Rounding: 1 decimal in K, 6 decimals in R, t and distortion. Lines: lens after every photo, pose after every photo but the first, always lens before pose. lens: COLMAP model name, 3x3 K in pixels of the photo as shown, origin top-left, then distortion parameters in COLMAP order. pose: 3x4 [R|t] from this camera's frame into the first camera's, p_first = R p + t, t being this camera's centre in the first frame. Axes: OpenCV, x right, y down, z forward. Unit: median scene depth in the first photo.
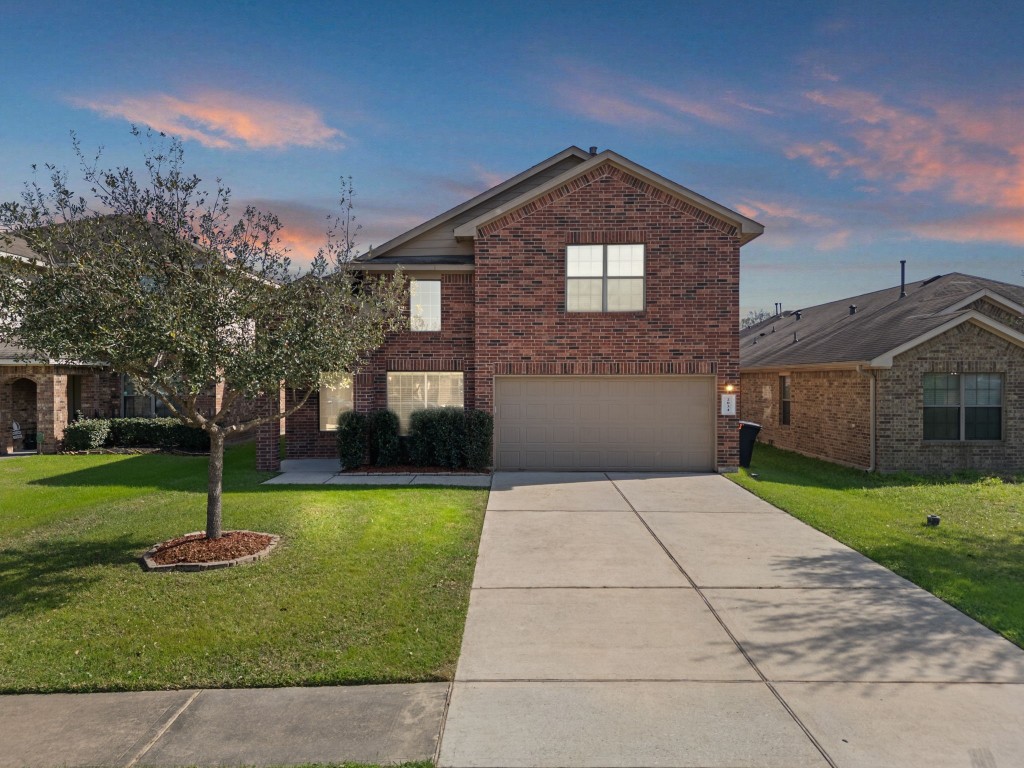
lens RADIAL K [[725.7, 0, 508.5], [0, 725.7, 385.6], [0, 0, 1]] dist [0.018107, -0.001041]
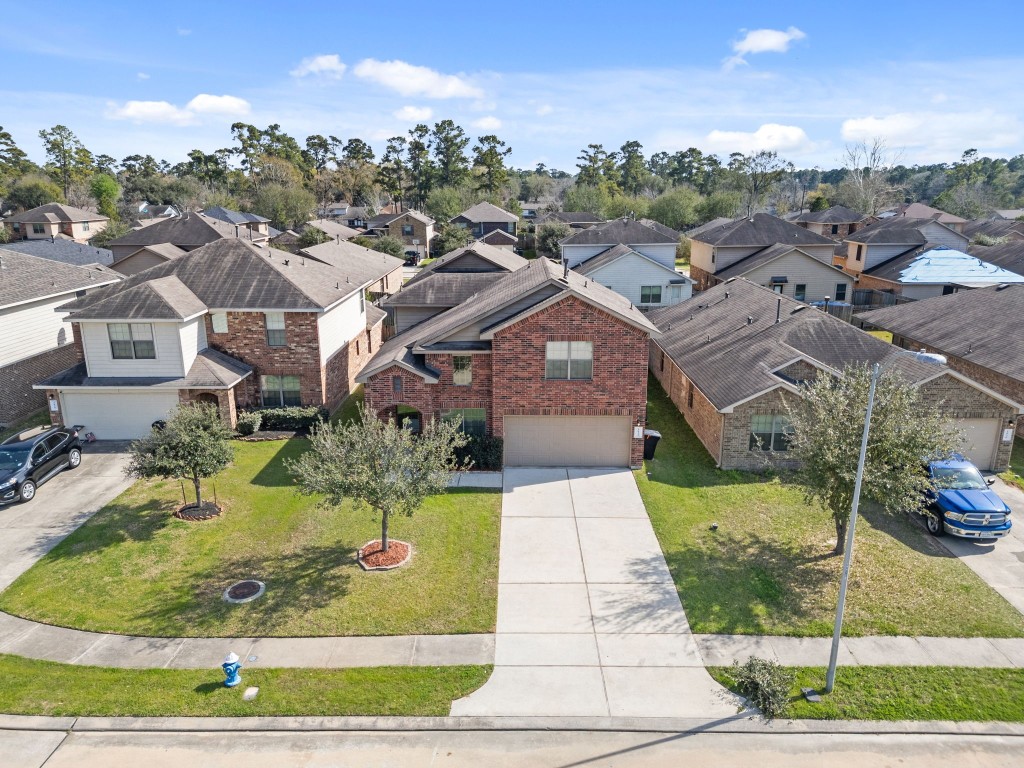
lens RADIAL K [[725.7, 0, 508.7], [0, 725.7, 379.4], [0, 0, 1]] dist [0.018107, -0.001041]
pose [[0.999997, -0.000575, -0.002383, -0.003994], [0.001148, 0.968756, 0.248012, -0.529723], [0.002166, -0.248014, 0.968754, -0.656064]]
